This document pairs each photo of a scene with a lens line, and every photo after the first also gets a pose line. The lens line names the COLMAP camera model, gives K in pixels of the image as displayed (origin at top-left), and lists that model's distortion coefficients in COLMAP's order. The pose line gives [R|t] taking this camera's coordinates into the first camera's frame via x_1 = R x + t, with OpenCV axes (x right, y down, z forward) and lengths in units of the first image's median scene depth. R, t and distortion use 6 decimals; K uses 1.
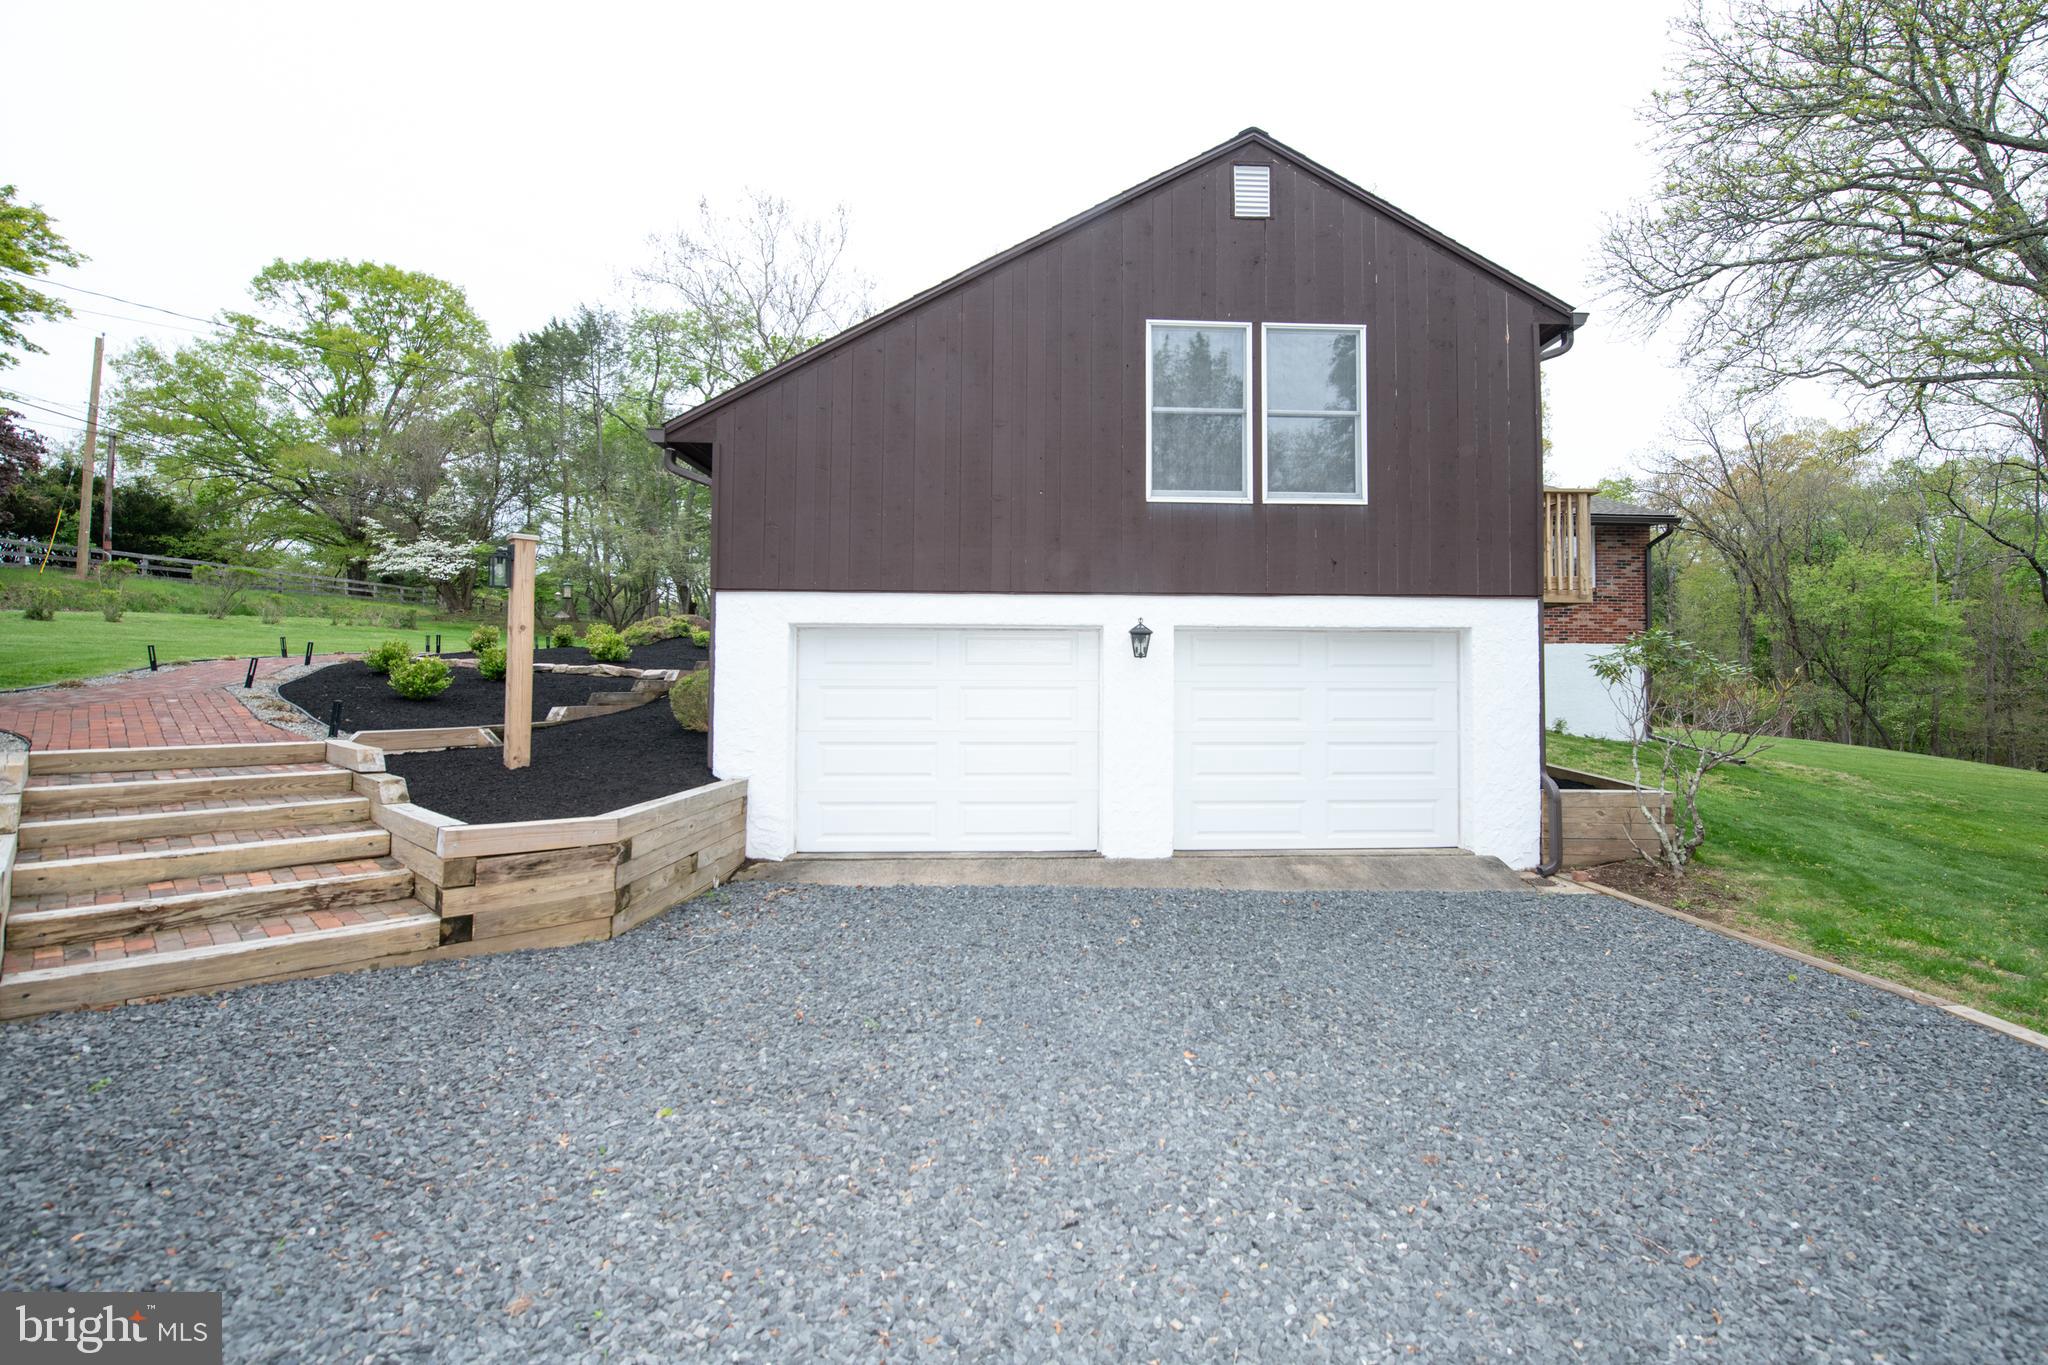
lens RADIAL K [[938.4, 0, 1028.1], [0, 938.4, 648.4], [0, 0, 1]] dist [-0.003137, -0.000116]
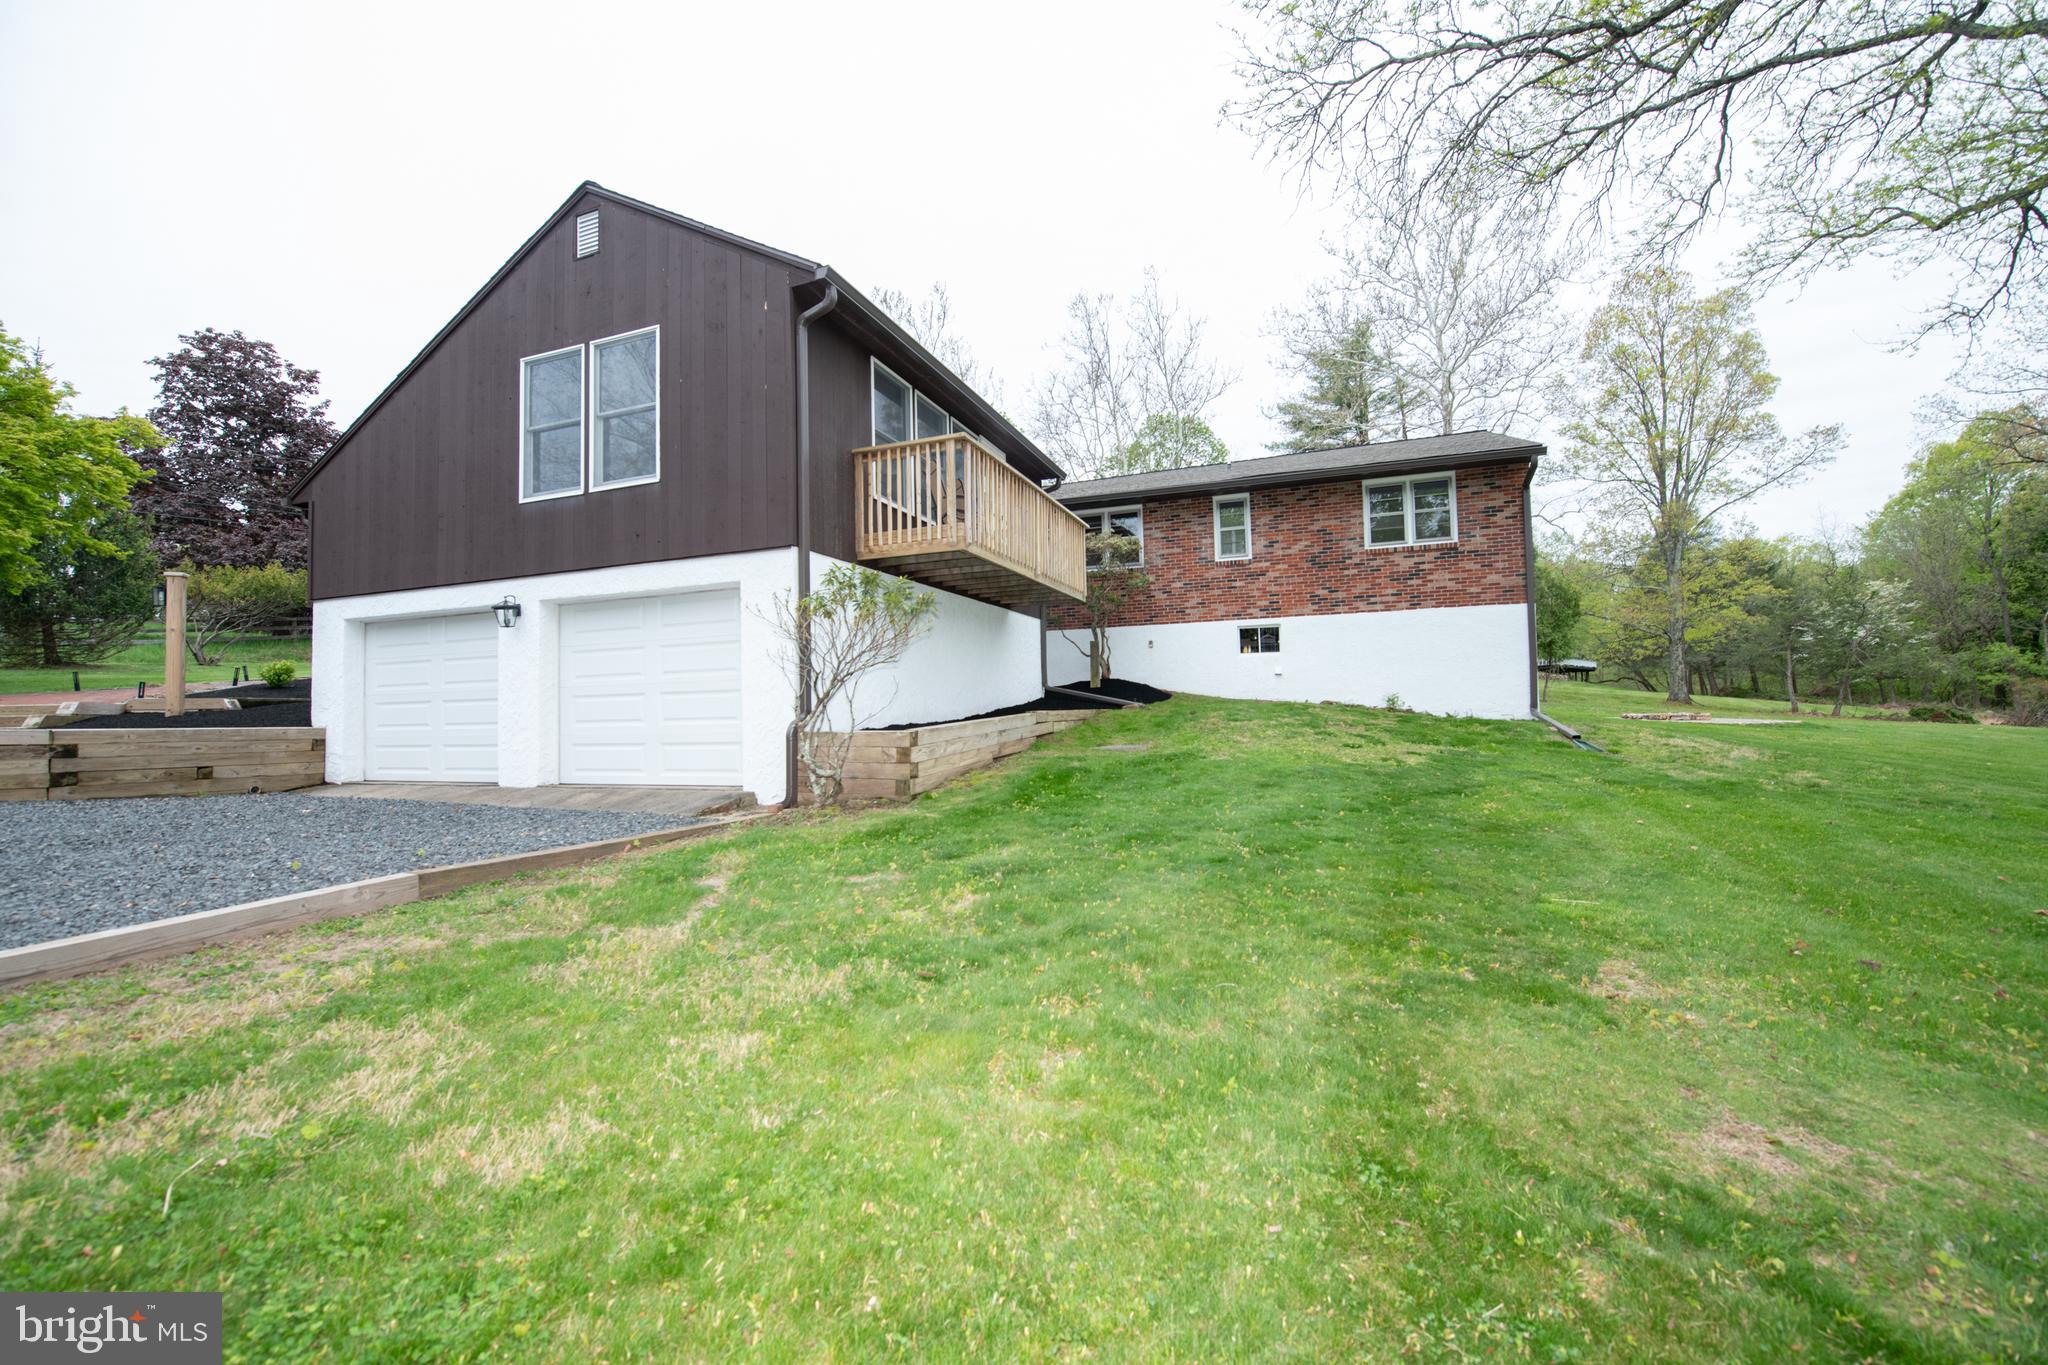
lens RADIAL K [[848.4, 0, 973.0], [0, 848.4, 683.6], [0, 0, 1]] dist [-0.001404, -0.012829]
pose [[0.907107, -0.035745, -0.419379, 1.110369], [0.038478, 0.999258, -0.001942, 0.105342], [0.419137, -0.014375, 0.907809, 0.220968]]
